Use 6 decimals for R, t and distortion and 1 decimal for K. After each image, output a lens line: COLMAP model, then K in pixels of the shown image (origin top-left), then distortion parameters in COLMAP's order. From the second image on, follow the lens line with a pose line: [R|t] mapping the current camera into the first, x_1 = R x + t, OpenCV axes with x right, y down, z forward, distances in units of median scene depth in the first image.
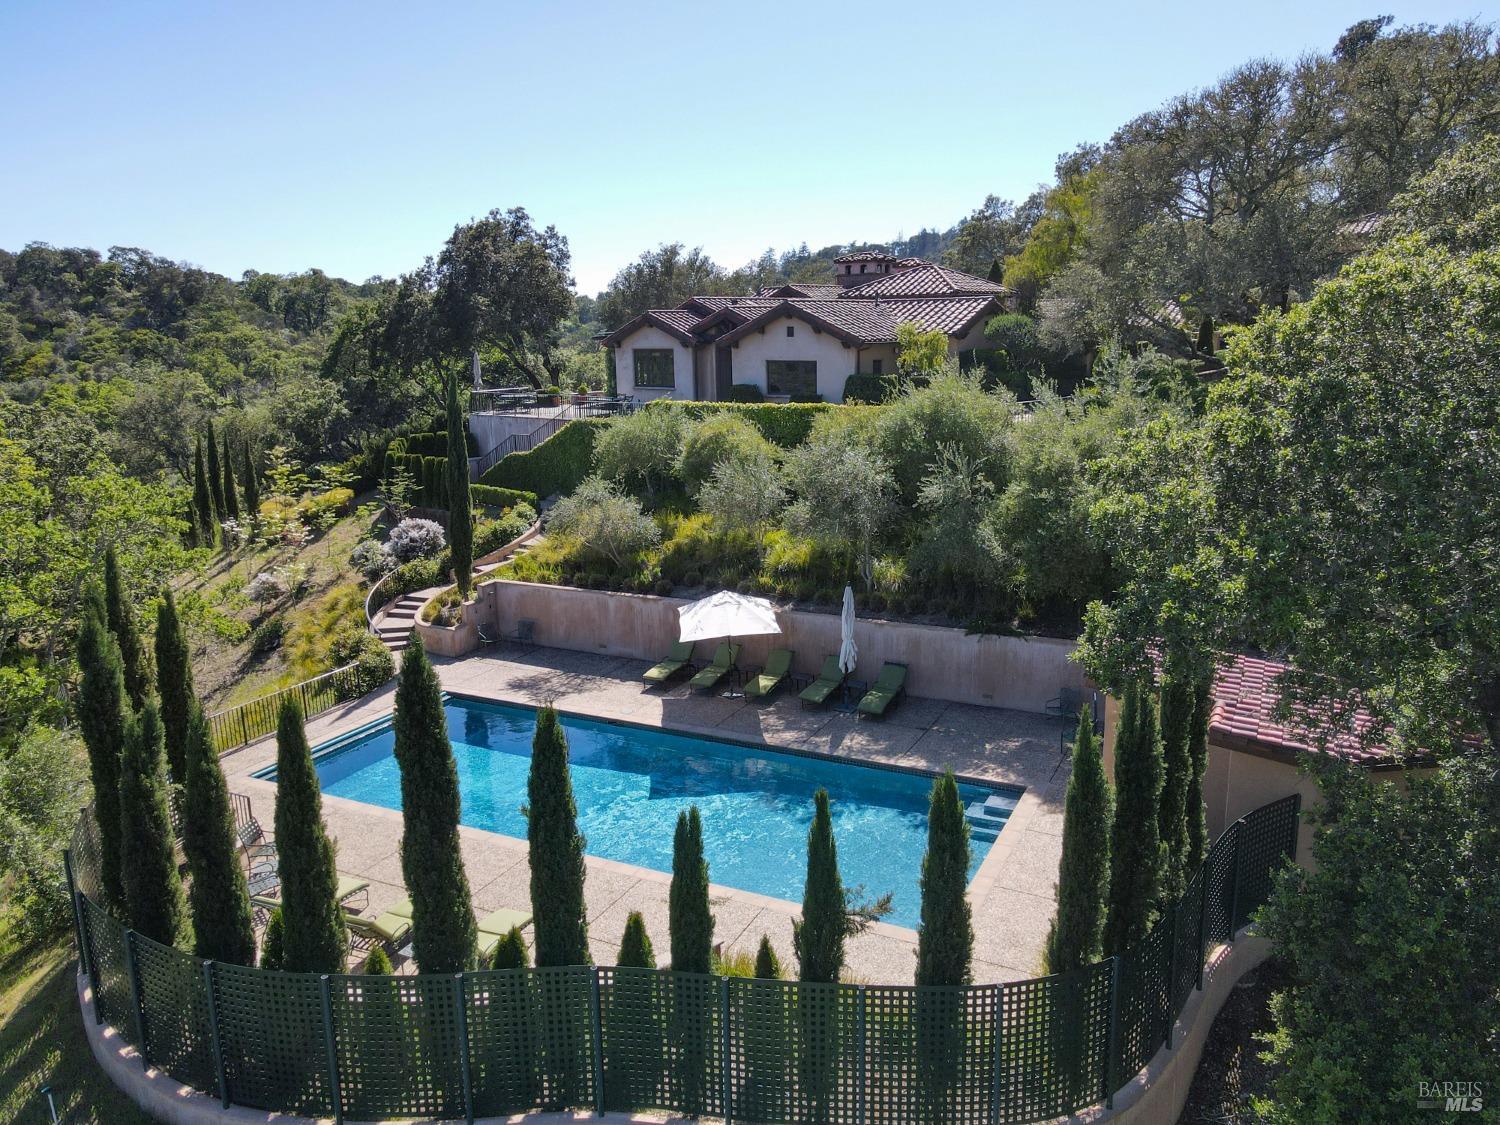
lens RADIAL K [[1088.9, 0, 761.5], [0, 1088.9, 561.2], [0, 0, 1]] dist [0.009549, 0.003357]
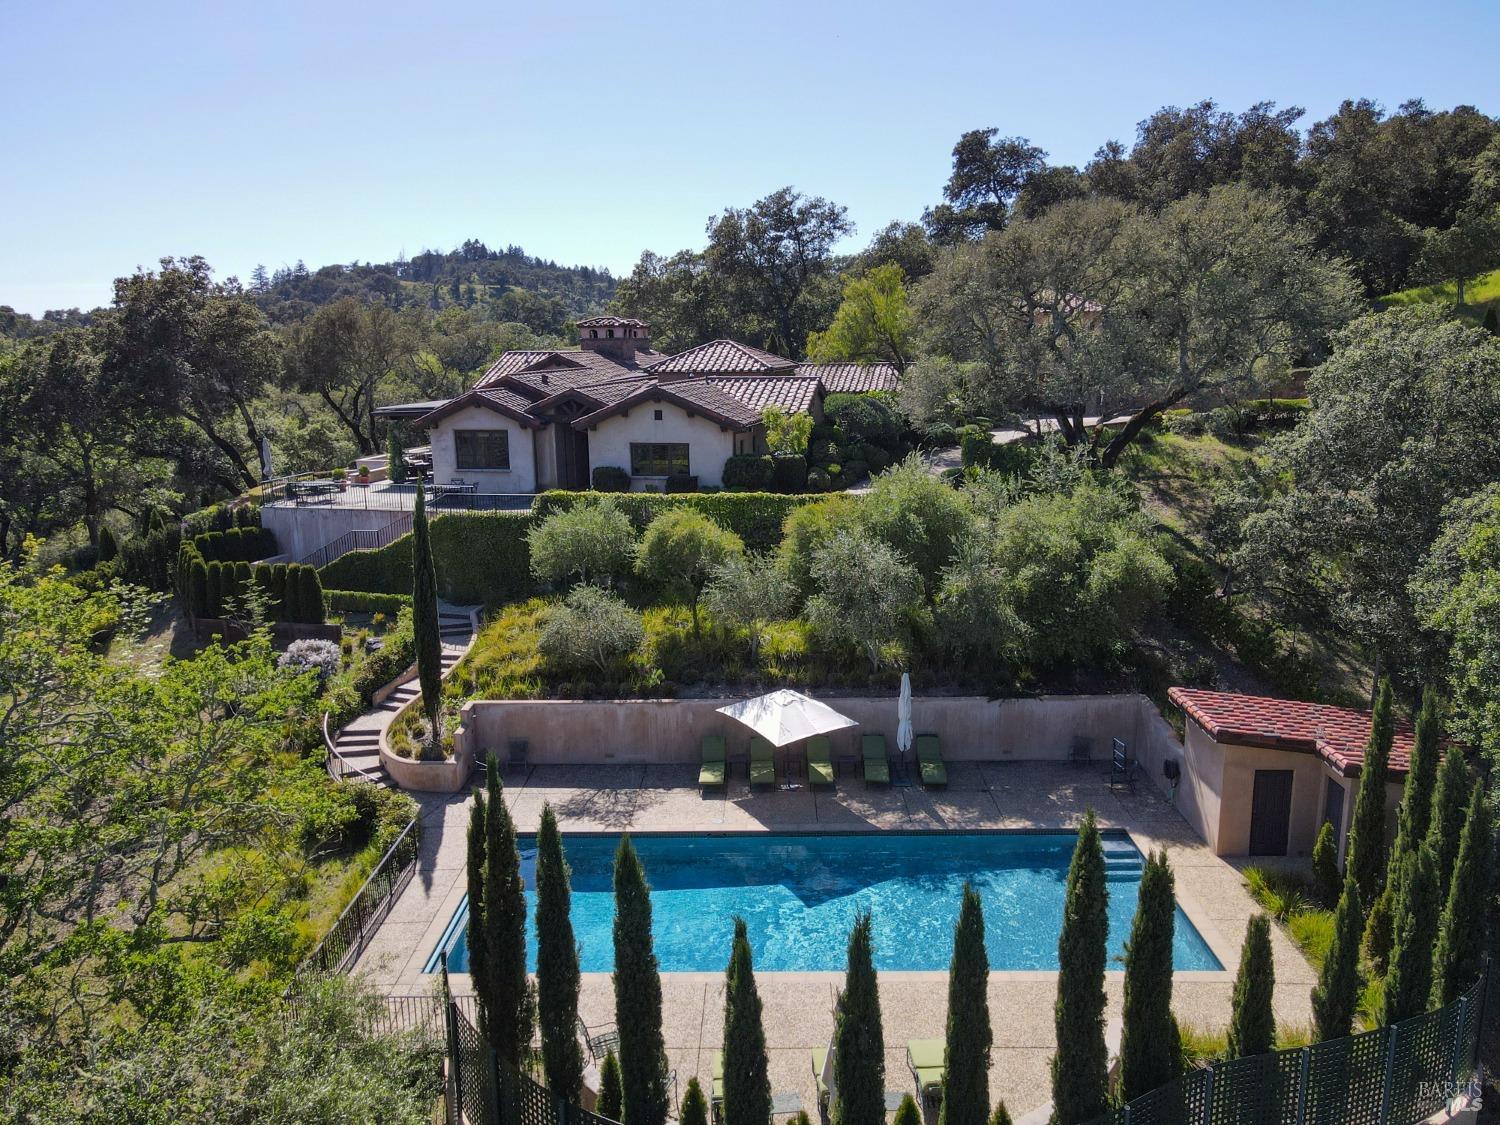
lens RADIAL K [[1088.9, 0, 753.5], [0, 1088.9, 564.3], [0, 0, 1]] dist [0.009549, 0.003357]
pose [[0.906488, -0.082090, 0.414175, -0.386598], [0.088550, 0.996065, 0.003617, -0.079099], [-0.412842, 0.033396, 0.910190, 0.043189]]
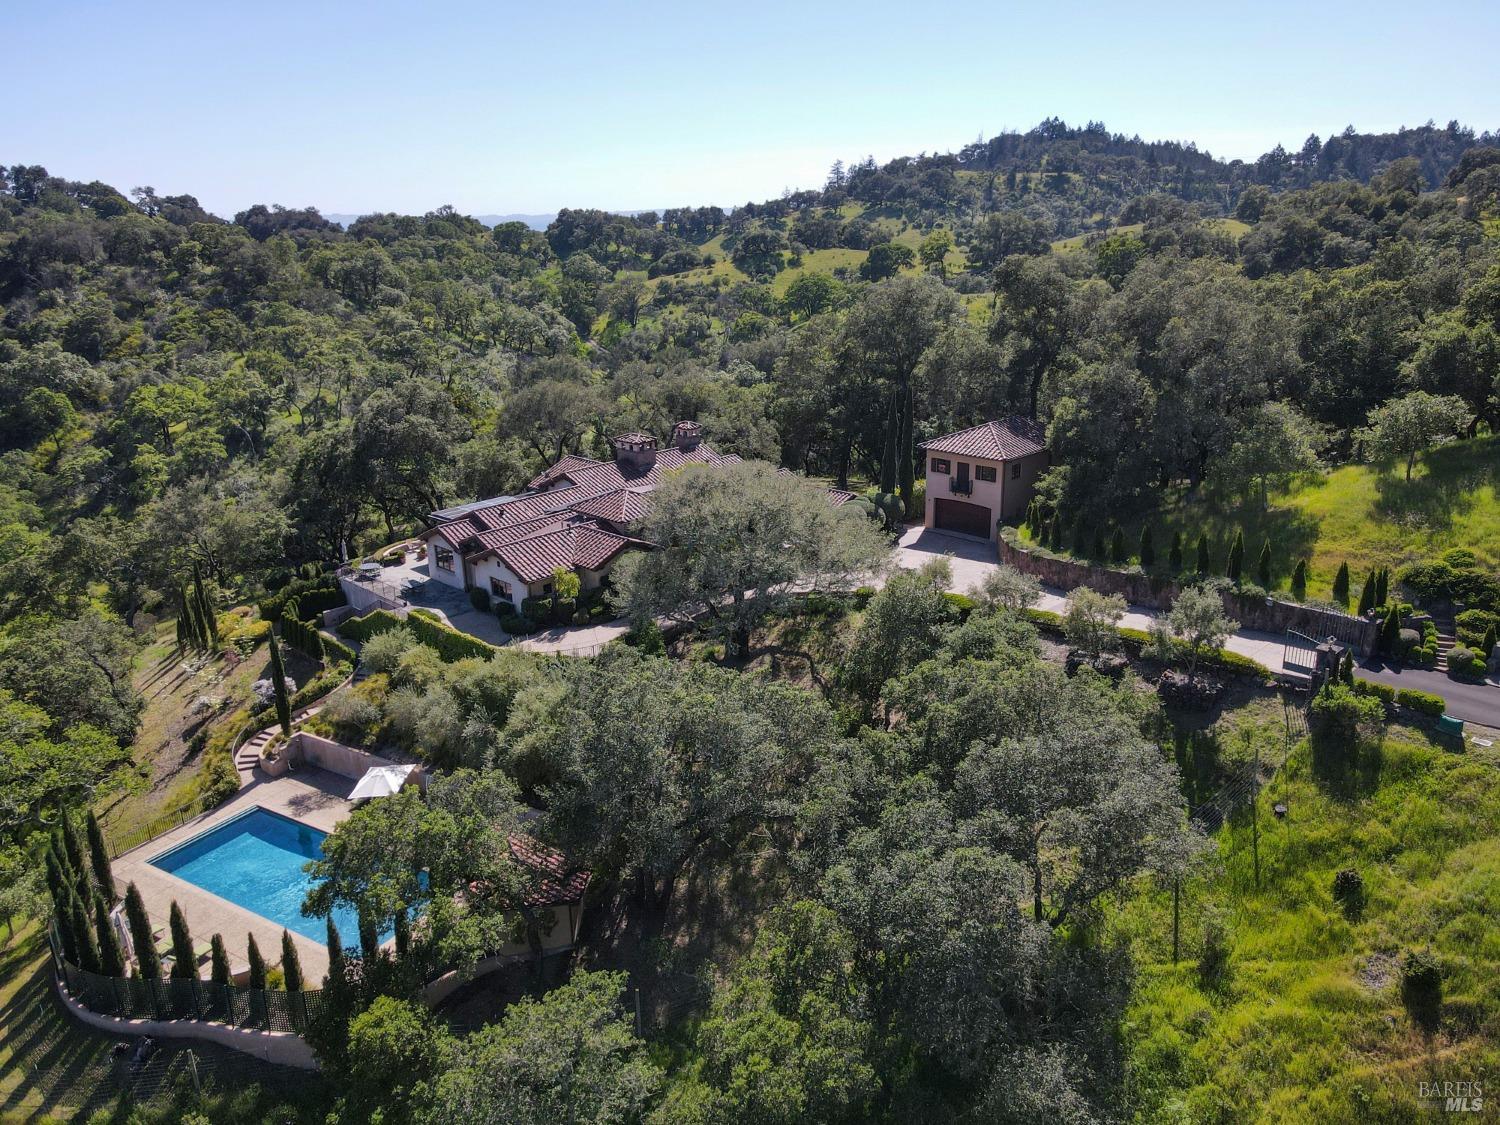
lens RADIAL K [[1088.9, 0, 765.2], [0, 1088.9, 555.0], [0, 0, 1]] dist [0.009549, 0.003357]
pose [[0.996540, 0.021583, -0.080264, 0.673163], [-0.013983, 0.995468, 0.094064, -0.457805], [0.081930, -0.092617, 0.992325, -0.746690]]
